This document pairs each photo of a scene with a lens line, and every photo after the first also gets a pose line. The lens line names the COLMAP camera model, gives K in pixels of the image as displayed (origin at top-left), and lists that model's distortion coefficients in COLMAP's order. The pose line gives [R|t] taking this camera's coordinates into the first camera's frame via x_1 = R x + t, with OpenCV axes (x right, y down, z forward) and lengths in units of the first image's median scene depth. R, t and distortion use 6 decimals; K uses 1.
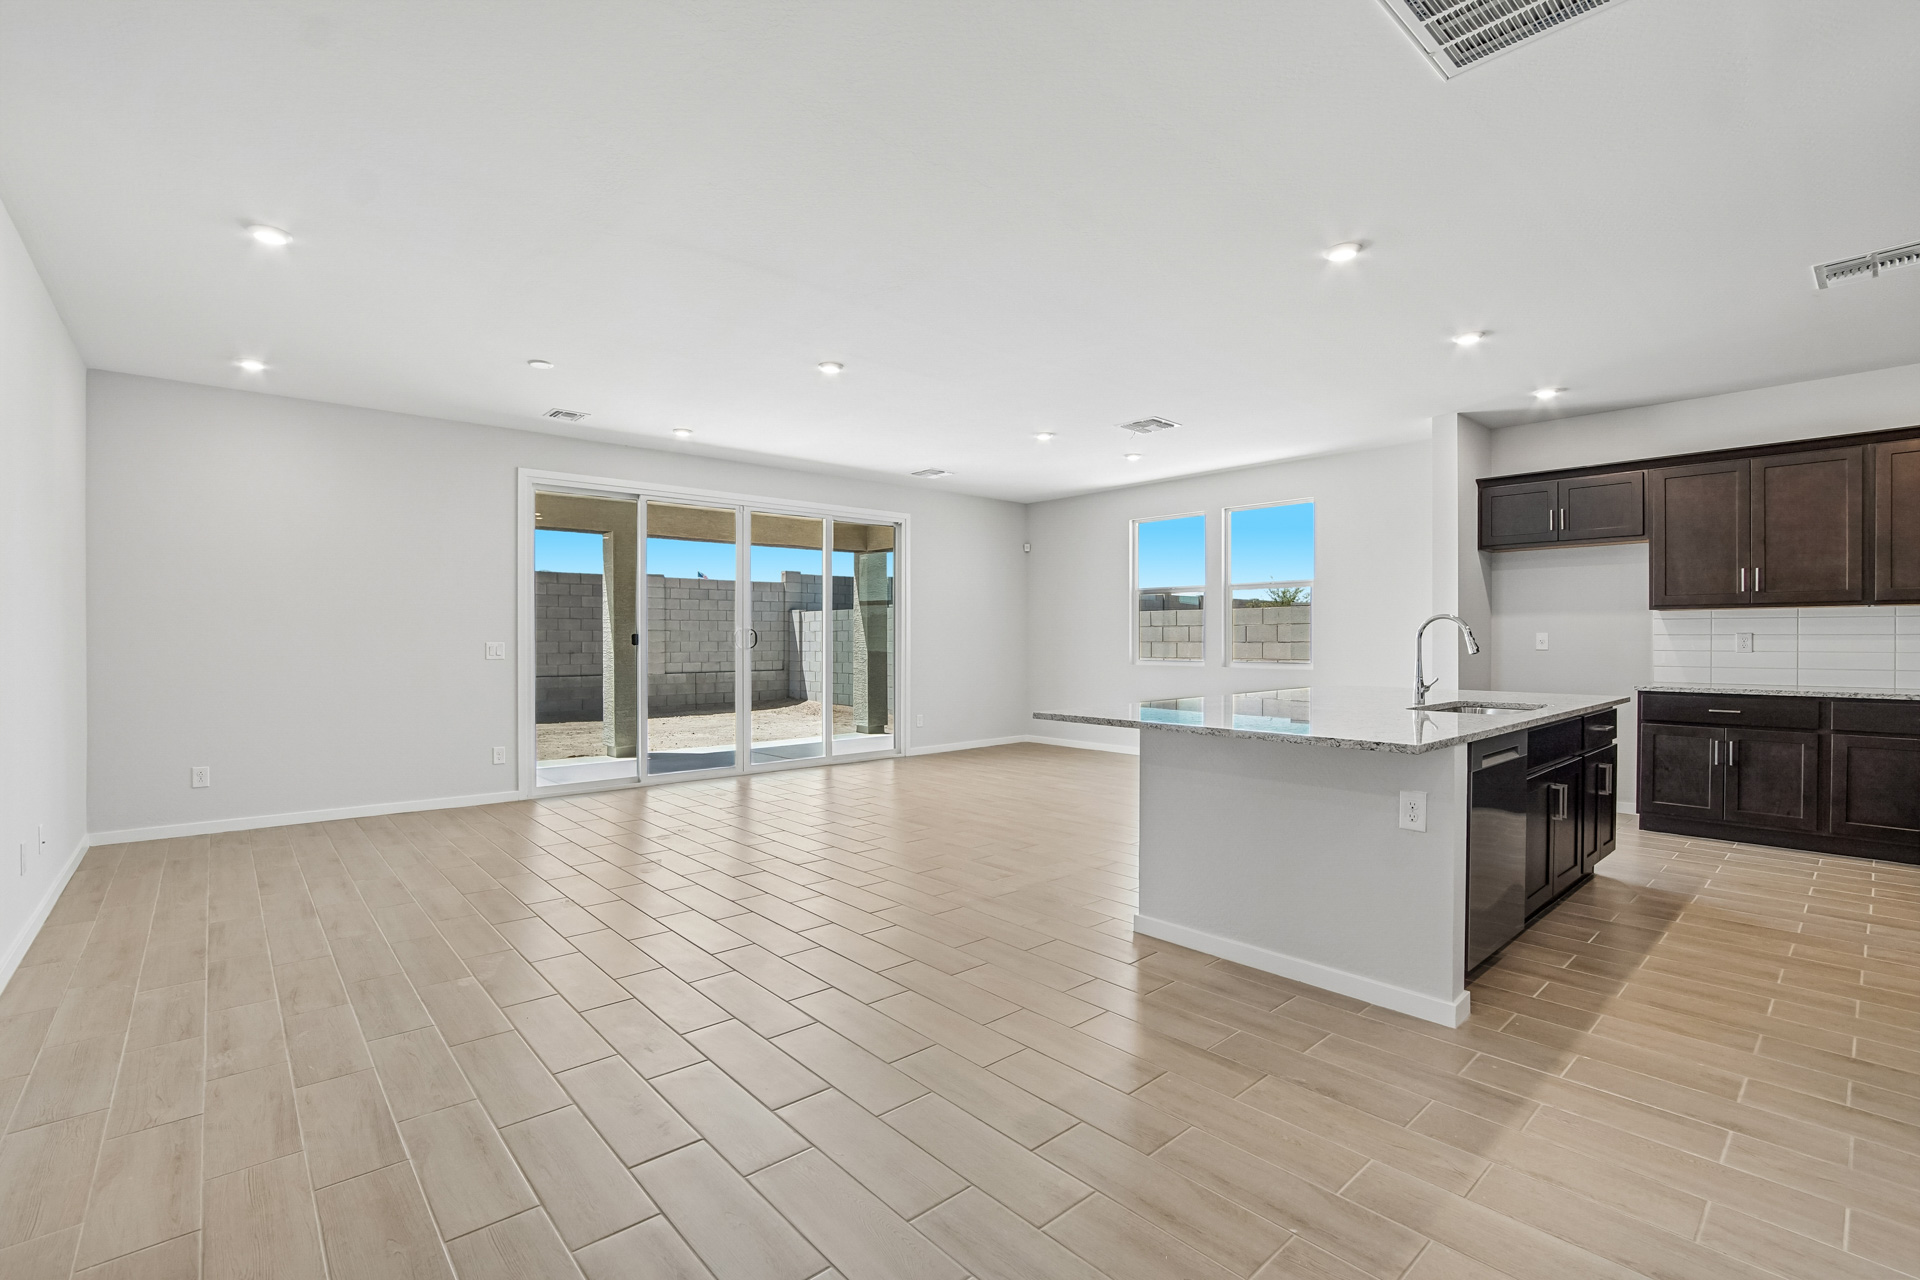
lens RADIAL K [[856.7, 0, 965.1], [0, 856.7, 642.6], [0, 0, 1]] dist [-0.001113, -0.000092]
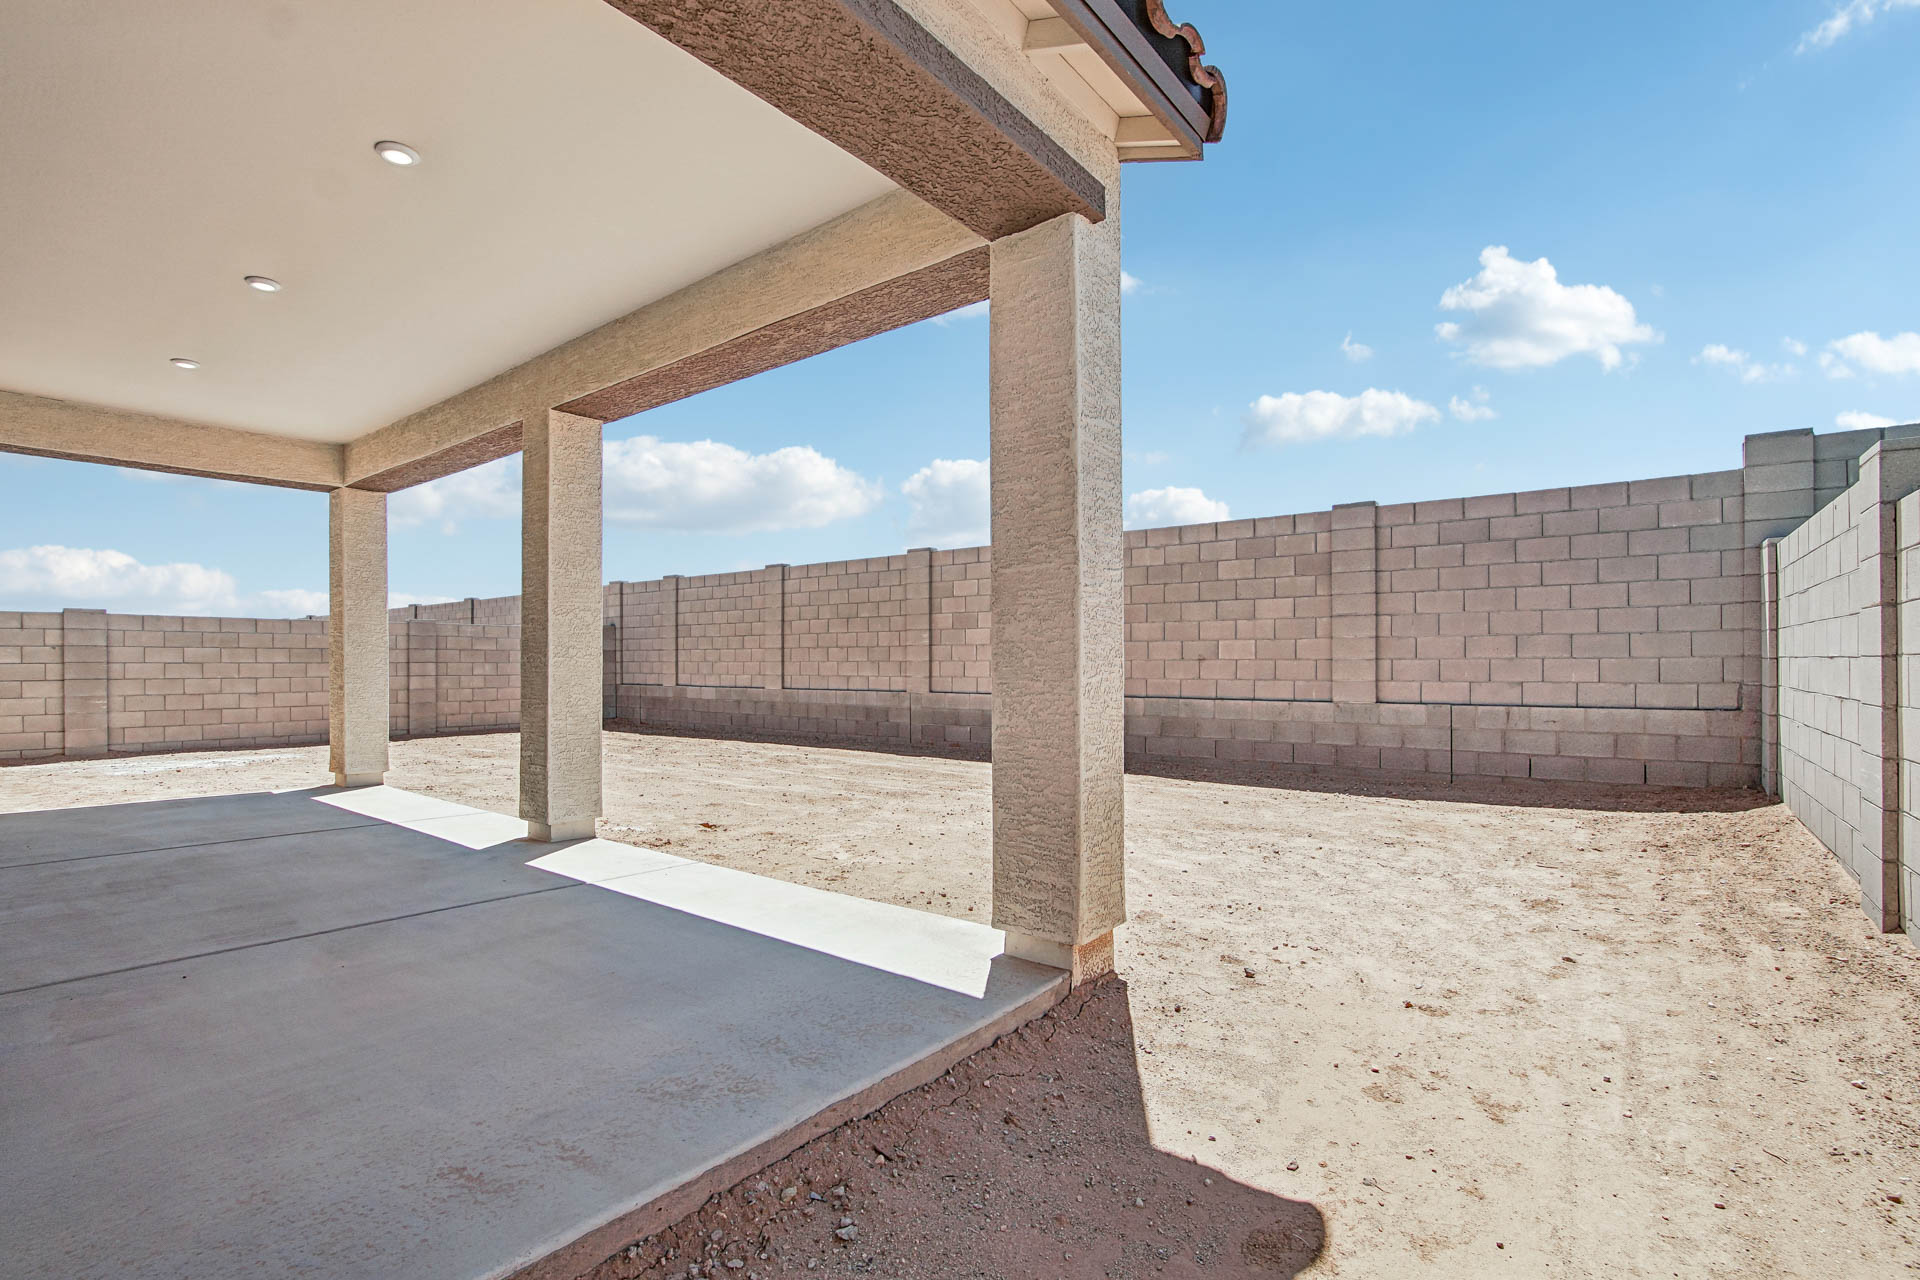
lens RADIAL K [[856.7, 0, 962.2], [0, 856.7, 648.4], [0, 0, 1]] dist [-0.001113, -0.000092]
pose [[0.177577, -0.009528, -0.984061, 0.082650], [0.001987, 0.999955, -0.009323, 0.008198], [0.984105, -0.000300, 0.177588, 0.616916]]
